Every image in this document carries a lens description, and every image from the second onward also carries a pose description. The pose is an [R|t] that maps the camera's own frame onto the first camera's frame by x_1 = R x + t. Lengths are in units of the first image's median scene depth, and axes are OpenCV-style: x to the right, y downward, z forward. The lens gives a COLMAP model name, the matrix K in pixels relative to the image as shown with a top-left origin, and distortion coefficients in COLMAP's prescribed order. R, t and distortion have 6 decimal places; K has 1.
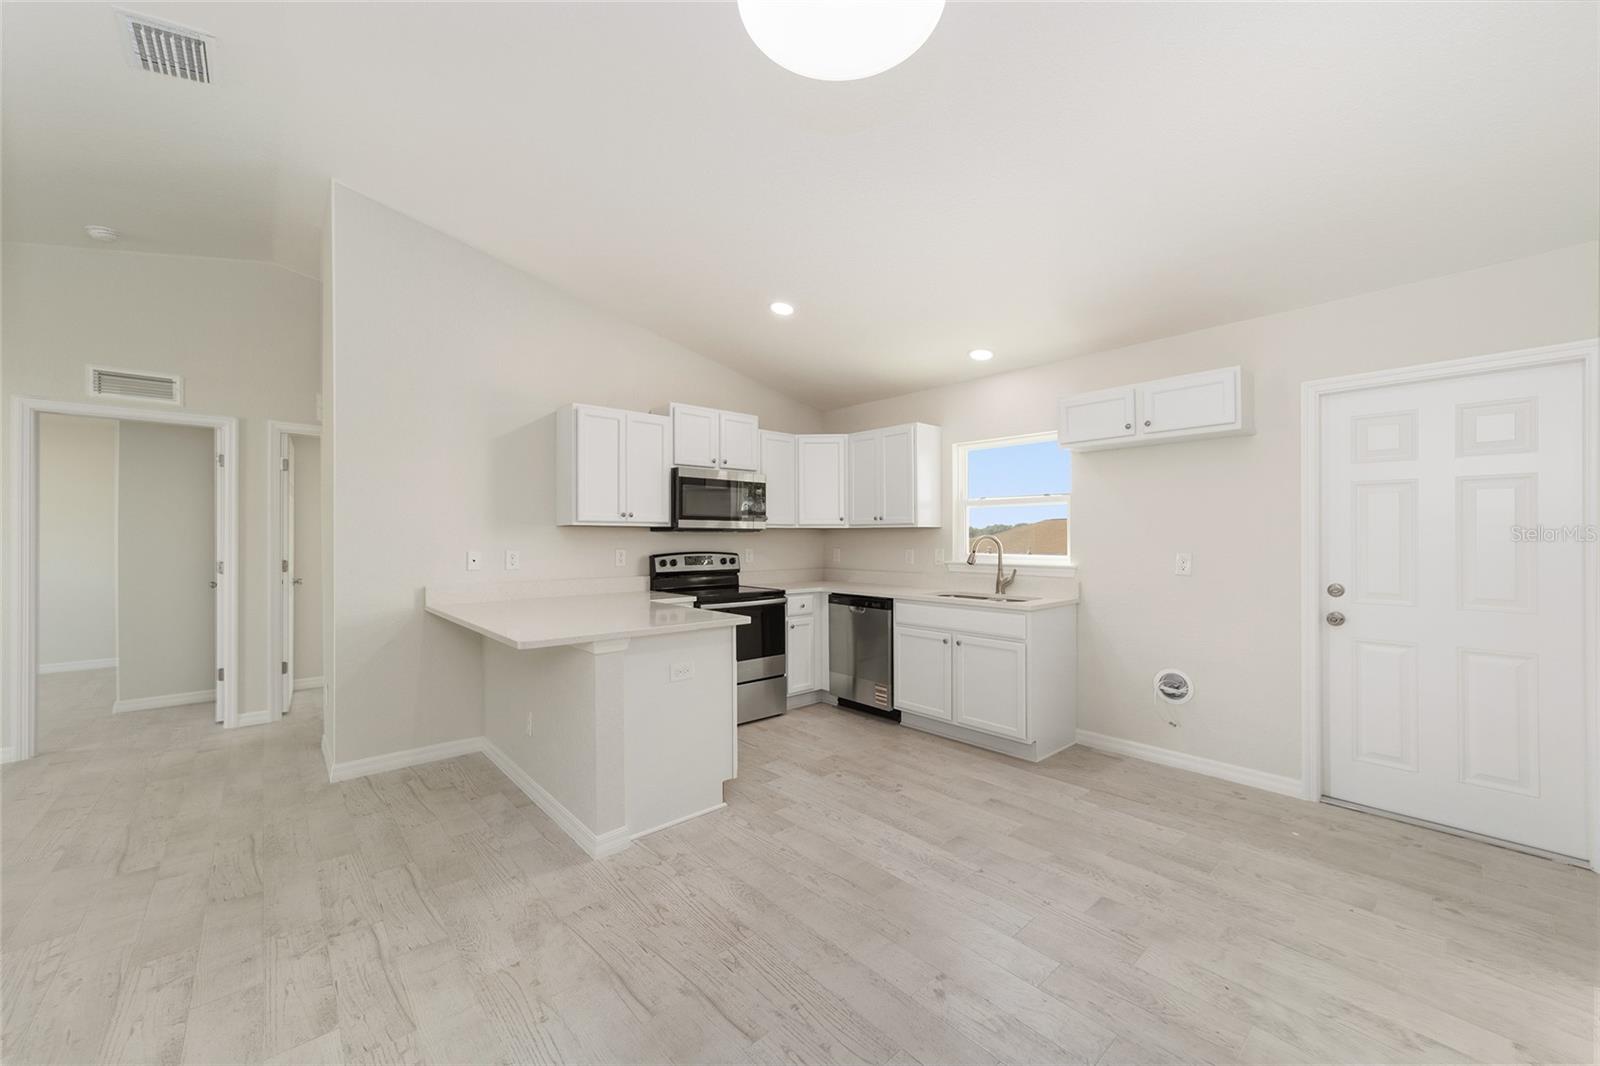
lens RADIAL K [[611.4, 0, 792.9], [0, 611.4, 533.0], [0, 0, 1]] dist [-0.017205, 0.009321]
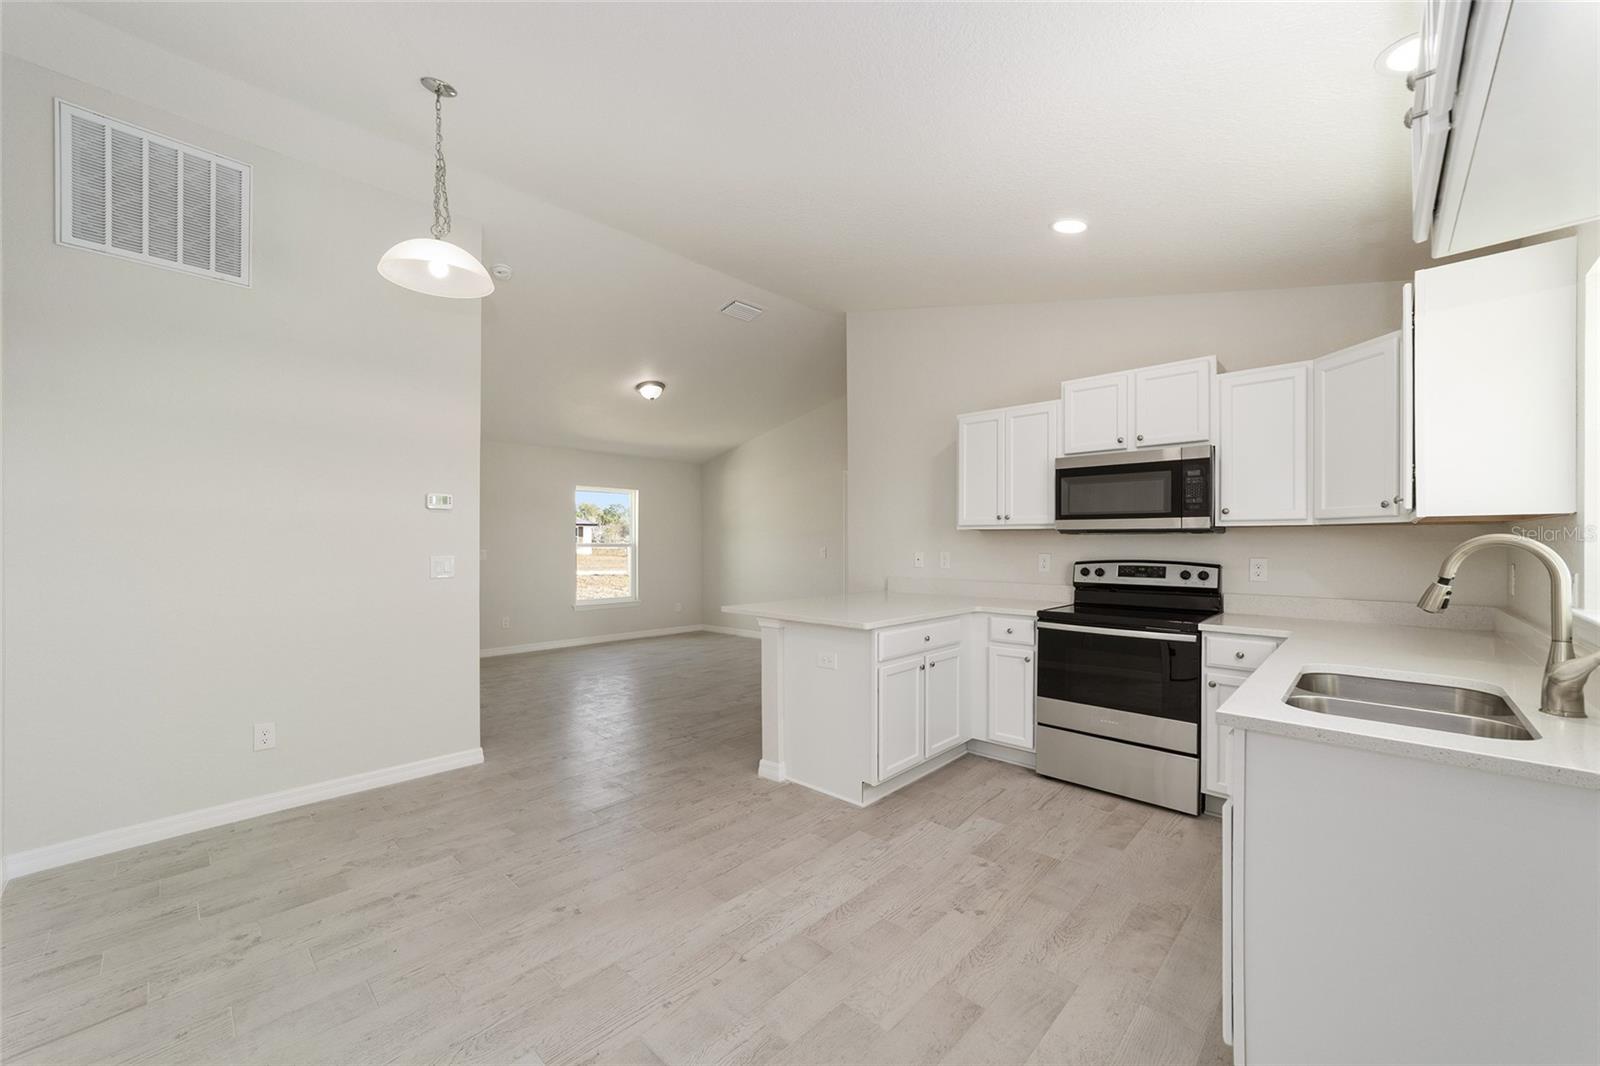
lens RADIAL K [[615.7, 0, 796.1], [0, 615.7, 540.8], [0, 0, 1]] dist [-0.020702, 0.009172]
pose [[0.086435, -0.001134, -0.996257, 0.628401], [0.006688, 0.999977, -0.000558, 0.004627], [0.996235, -0.006615, 0.086441, 0.566487]]
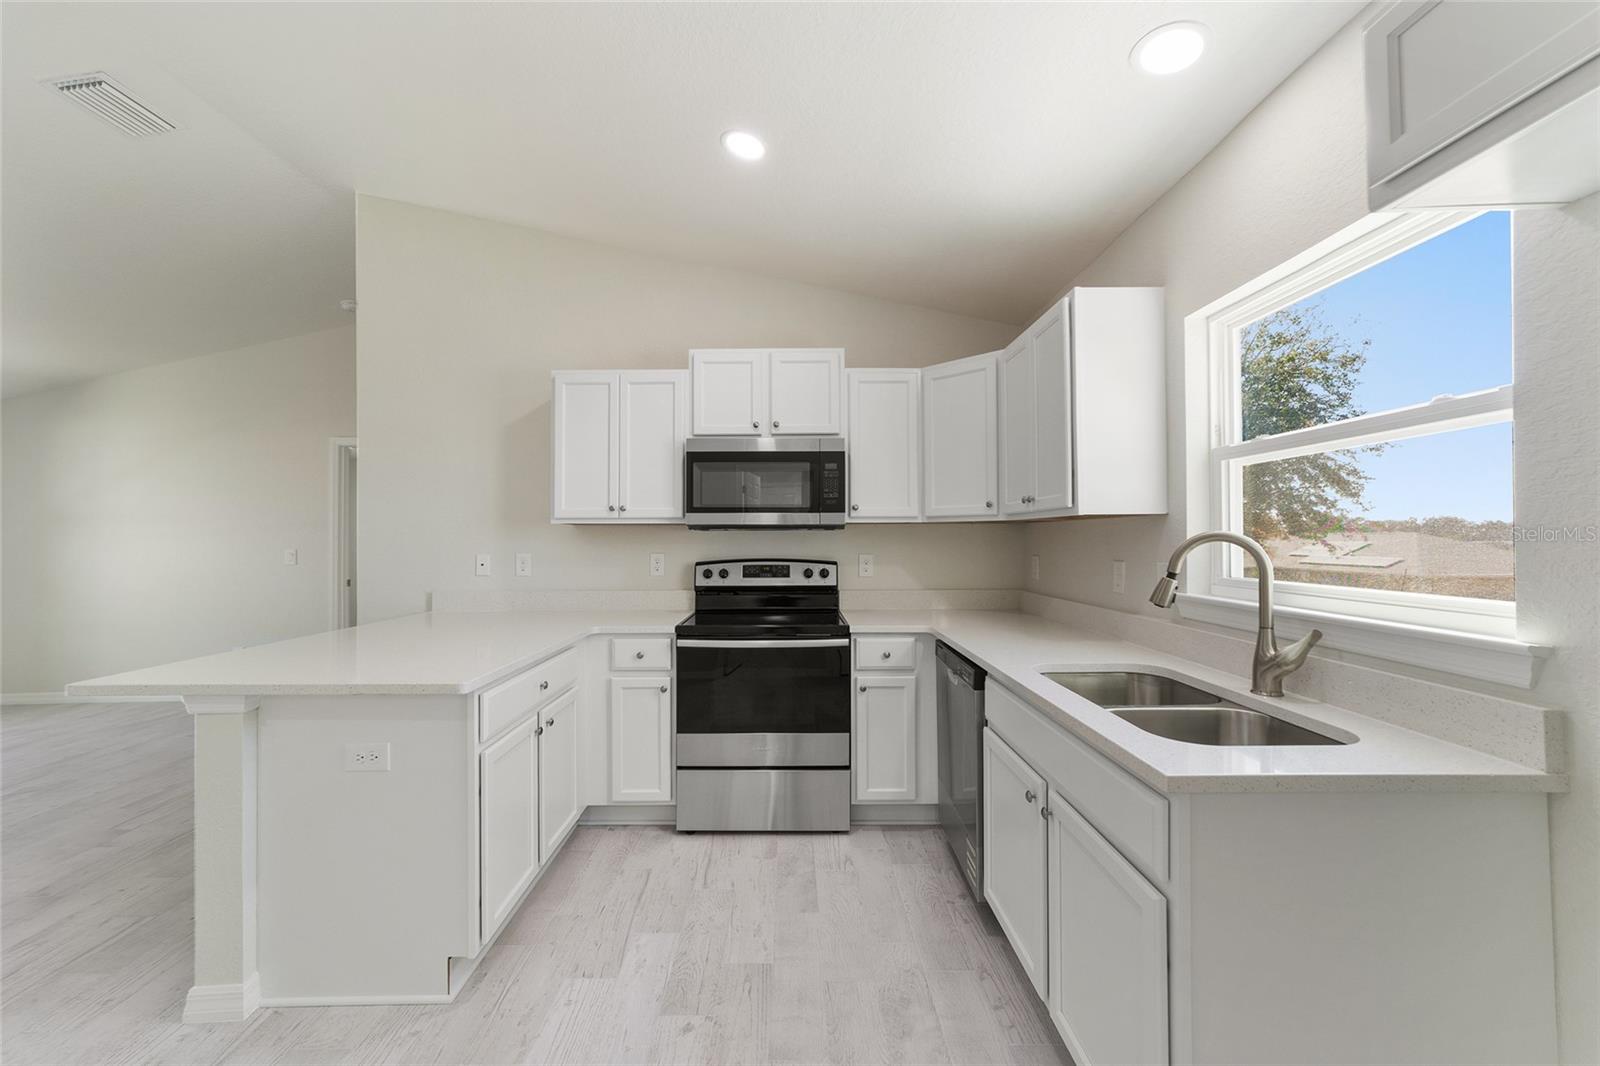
lens RADIAL K [[614.2, 0, 792.2], [0, 614.2, 532.2], [0, 0, 1]] dist [-0.019652, 0.009505]
pose [[0.753693, -0.008874, -0.657166, 0.366143], [0.008268, 0.999958, -0.004021, 0.003642], [0.657174, -0.002403, 0.753735, 0.547982]]
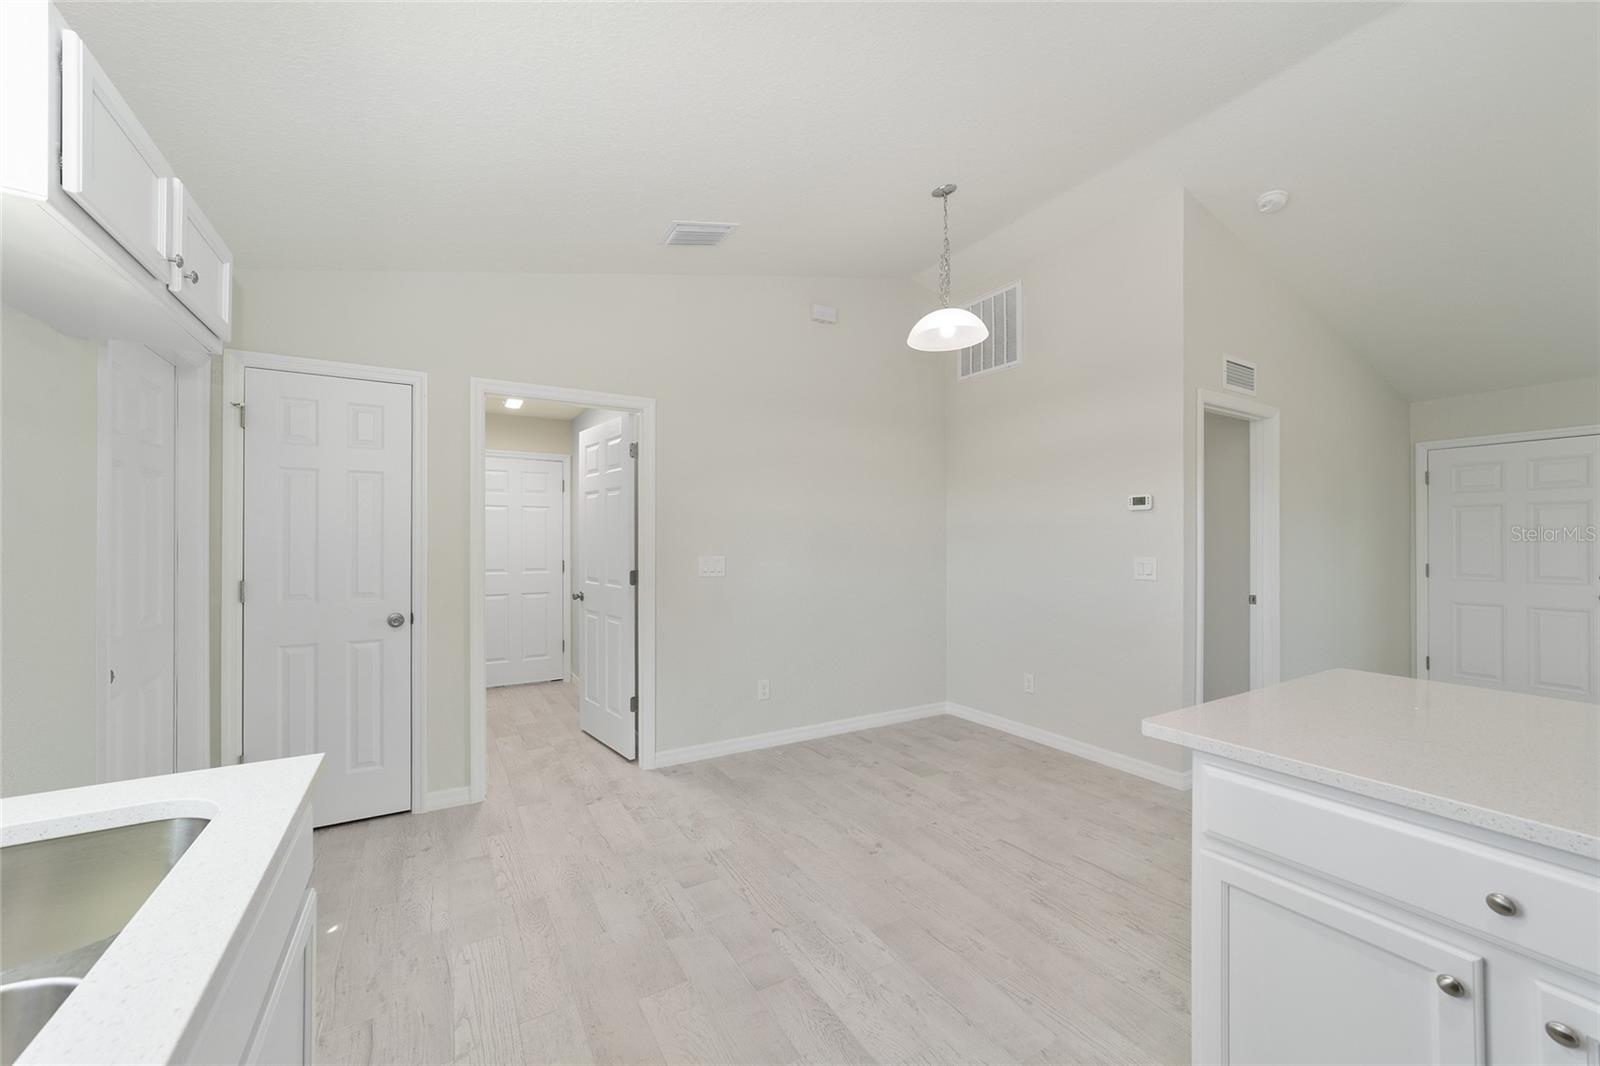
lens RADIAL K [[614.2, 0, 792.2], [0, 614.2, 532.2], [0, 0, 1]] dist [-0.019652, 0.009505]
pose [[-0.982450, 0.004726, 0.186466, 0.068510], [0.000327, 0.999721, -0.023615, 0.007529], [-0.186525, -0.023139, -0.982178, 1.047869]]
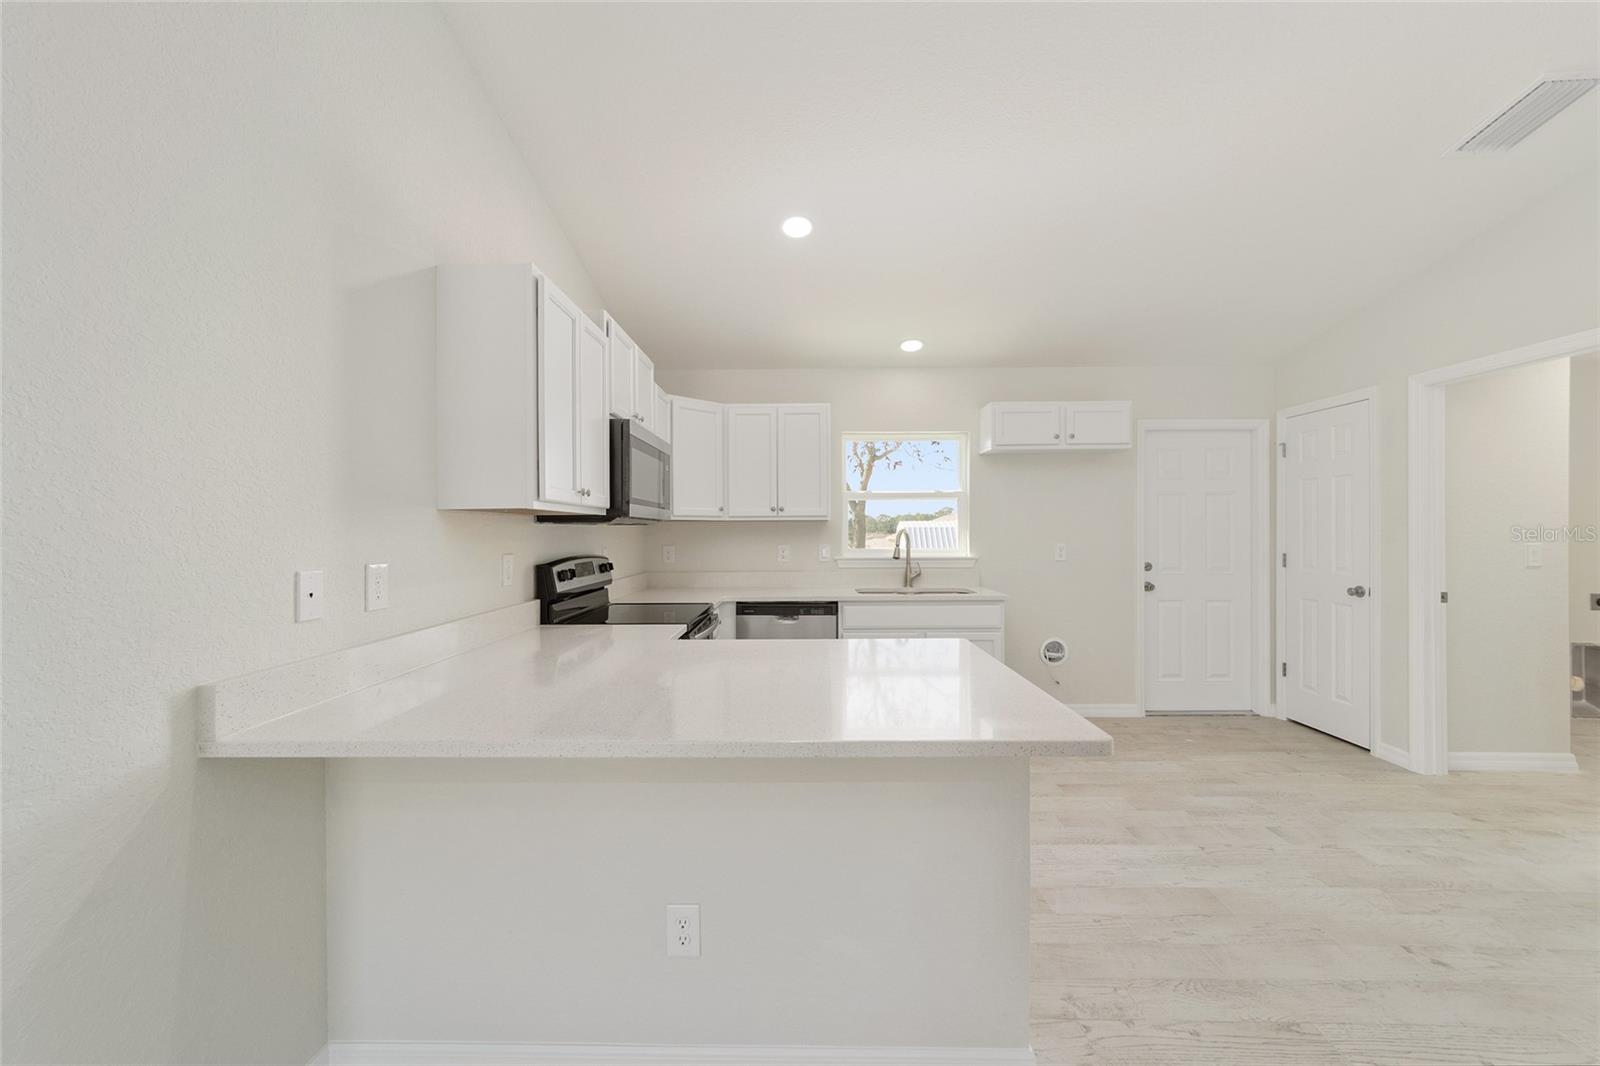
lens RADIAL K [[614.2, 0, 792.2], [0, 614.2, 532.2], [0, 0, 1]] dist [-0.019652, 0.009505]
pose [[0.675366, -0.003951, 0.737472, -0.531643], [-0.001076, 0.999979, 0.006343, 0.002549], [-0.737482, -0.005077, 0.675348, 0.459776]]
